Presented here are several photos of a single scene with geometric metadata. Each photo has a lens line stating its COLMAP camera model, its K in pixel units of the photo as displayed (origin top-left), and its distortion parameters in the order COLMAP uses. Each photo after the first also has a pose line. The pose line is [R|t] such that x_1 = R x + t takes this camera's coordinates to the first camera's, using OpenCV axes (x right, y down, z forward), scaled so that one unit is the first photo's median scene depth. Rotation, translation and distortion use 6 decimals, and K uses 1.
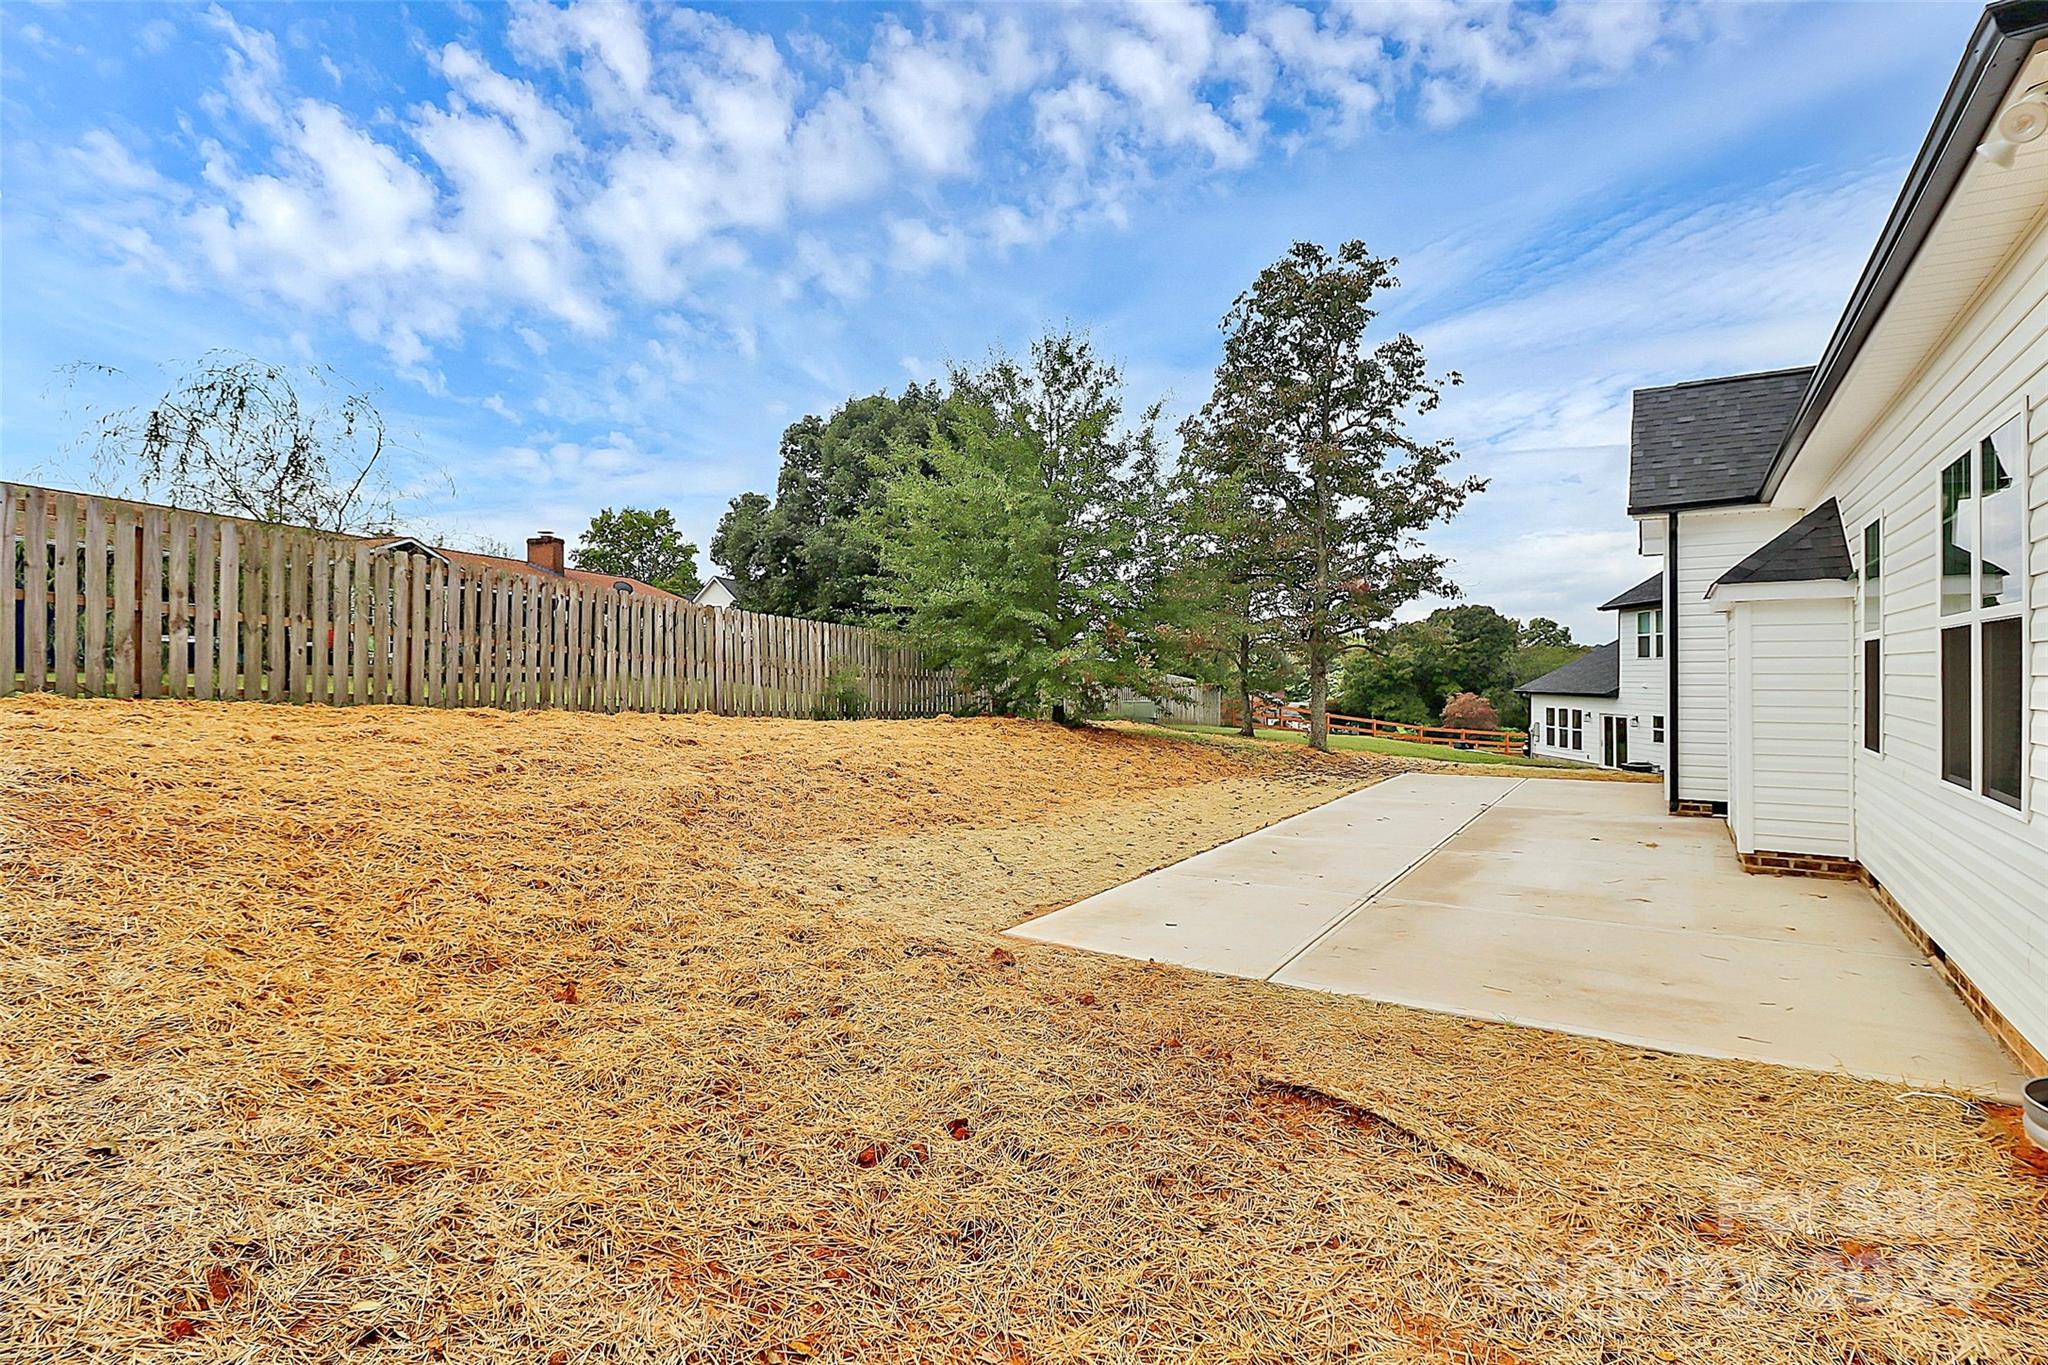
lens RADIAL K [[992.6, 0, 1020.9], [0, 992.6, 678.1], [0, 0, 1]] dist [0.003441, -0.000273]
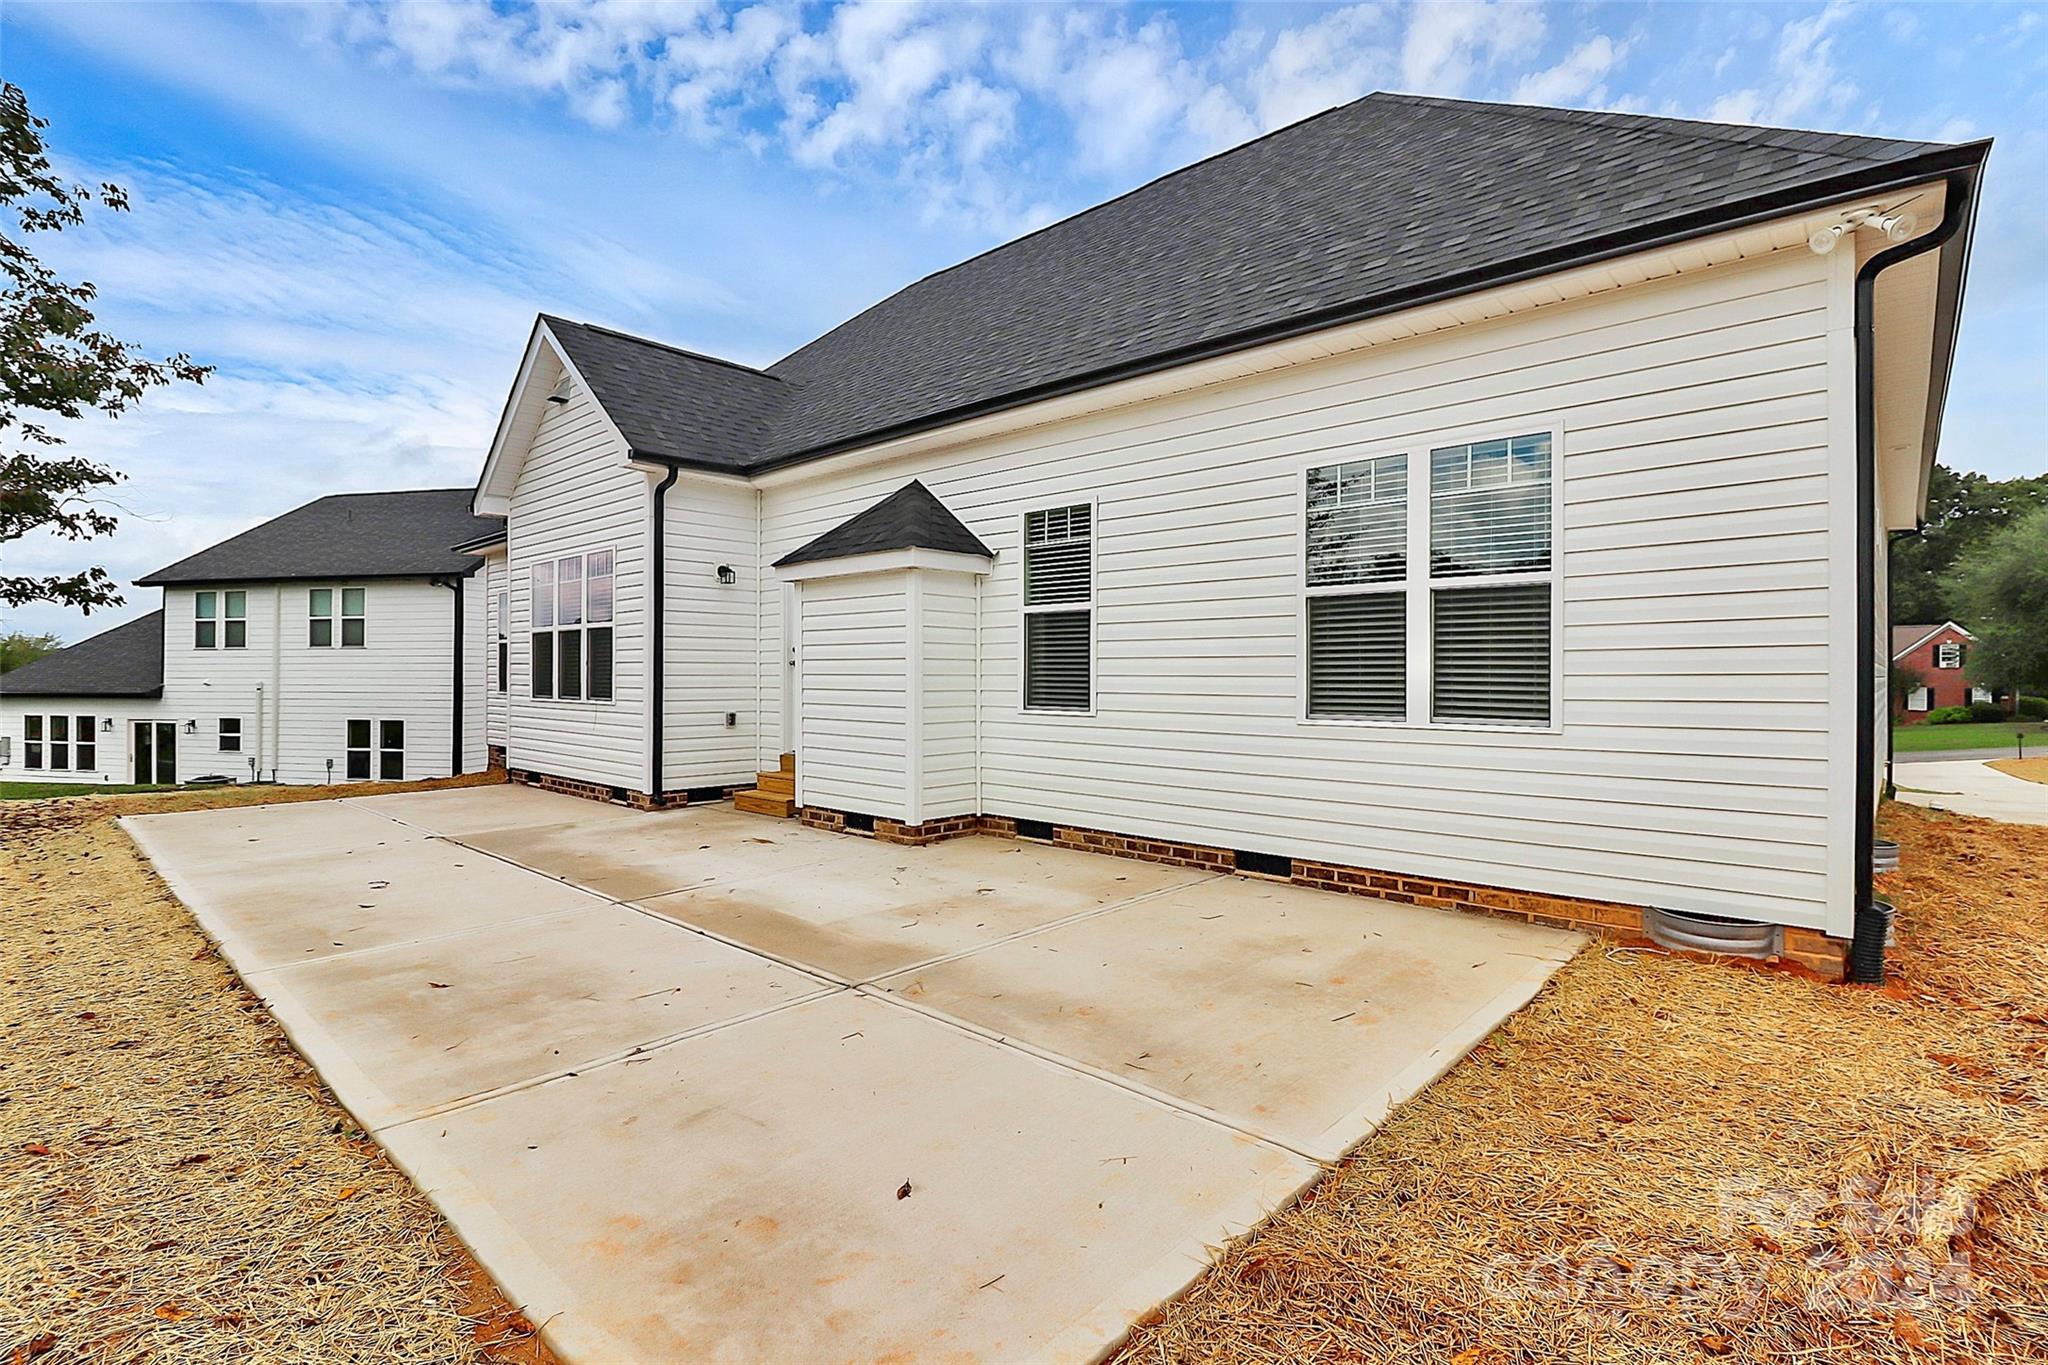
lens RADIAL K [[974.8, 0, 1026.8], [0, 974.8, 665.1], [0, 0, 1]] dist [-0.001580, -0.000870]
pose [[0.156750, 0.007980, 0.987606, -0.087391], [0.010222, 0.999901, -0.009702, 0.012776], [-0.987585, 0.011616, 0.156653, 0.319758]]
